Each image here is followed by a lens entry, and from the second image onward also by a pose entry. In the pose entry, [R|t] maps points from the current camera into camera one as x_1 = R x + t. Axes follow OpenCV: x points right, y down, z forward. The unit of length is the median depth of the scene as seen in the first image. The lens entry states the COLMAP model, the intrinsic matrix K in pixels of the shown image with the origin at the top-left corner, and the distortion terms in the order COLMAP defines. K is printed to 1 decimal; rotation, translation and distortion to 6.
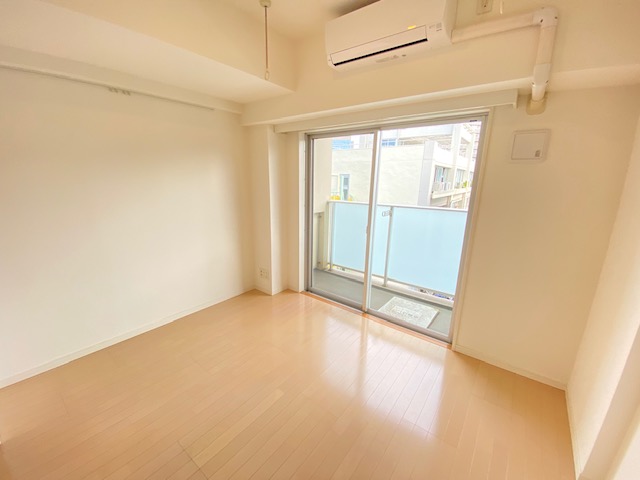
lens RADIAL K [[257.6, 0, 317.6], [0, 257.6, 242.2], [0, 0, 1]] dist [0.055333, -0.029856]
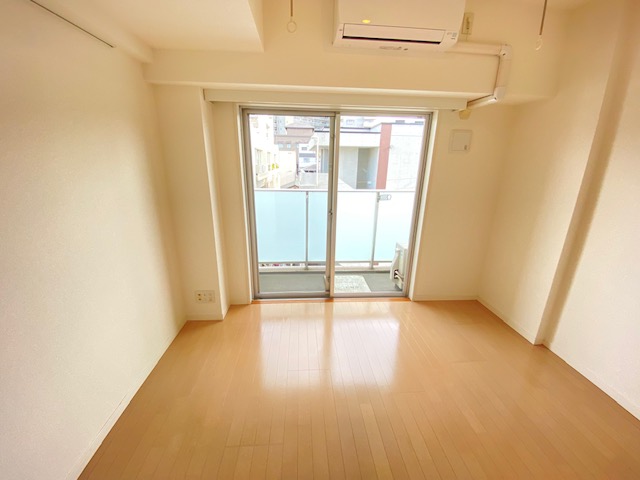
lens RADIAL K [[259.8, 0, 317.5], [0, 259.8, 241.3], [0, 0, 1]] dist [0.044553, -0.030767]
pose [[0.750795, -0.198748, 0.629925, -0.411434], [0.159308, 0.979992, 0.119321, -0.070961], [-0.641036, 0.010766, 0.767435, 0.225332]]
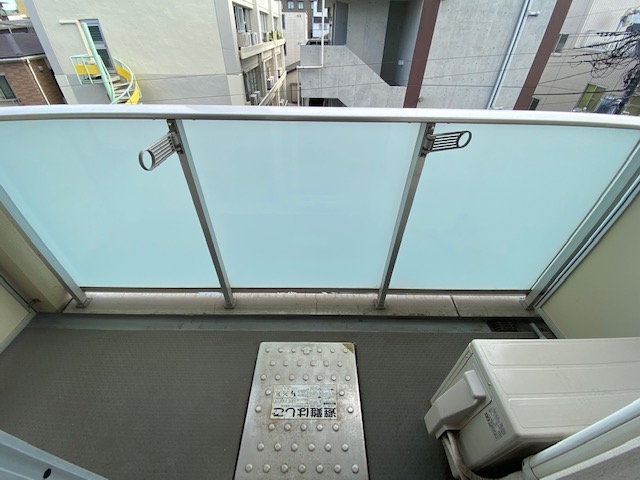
lens RADIAL K [[259.8, 0, 317.5], [0, 259.8, 241.3], [0, 0, 1]] dist [0.044553, -0.030767]
pose [[0.791936, -0.386975, 0.472322, 0.258349], [0.149724, 0.872984, 0.464200, -0.149892], [-0.591963, -0.296899, 0.749287, 0.744850]]
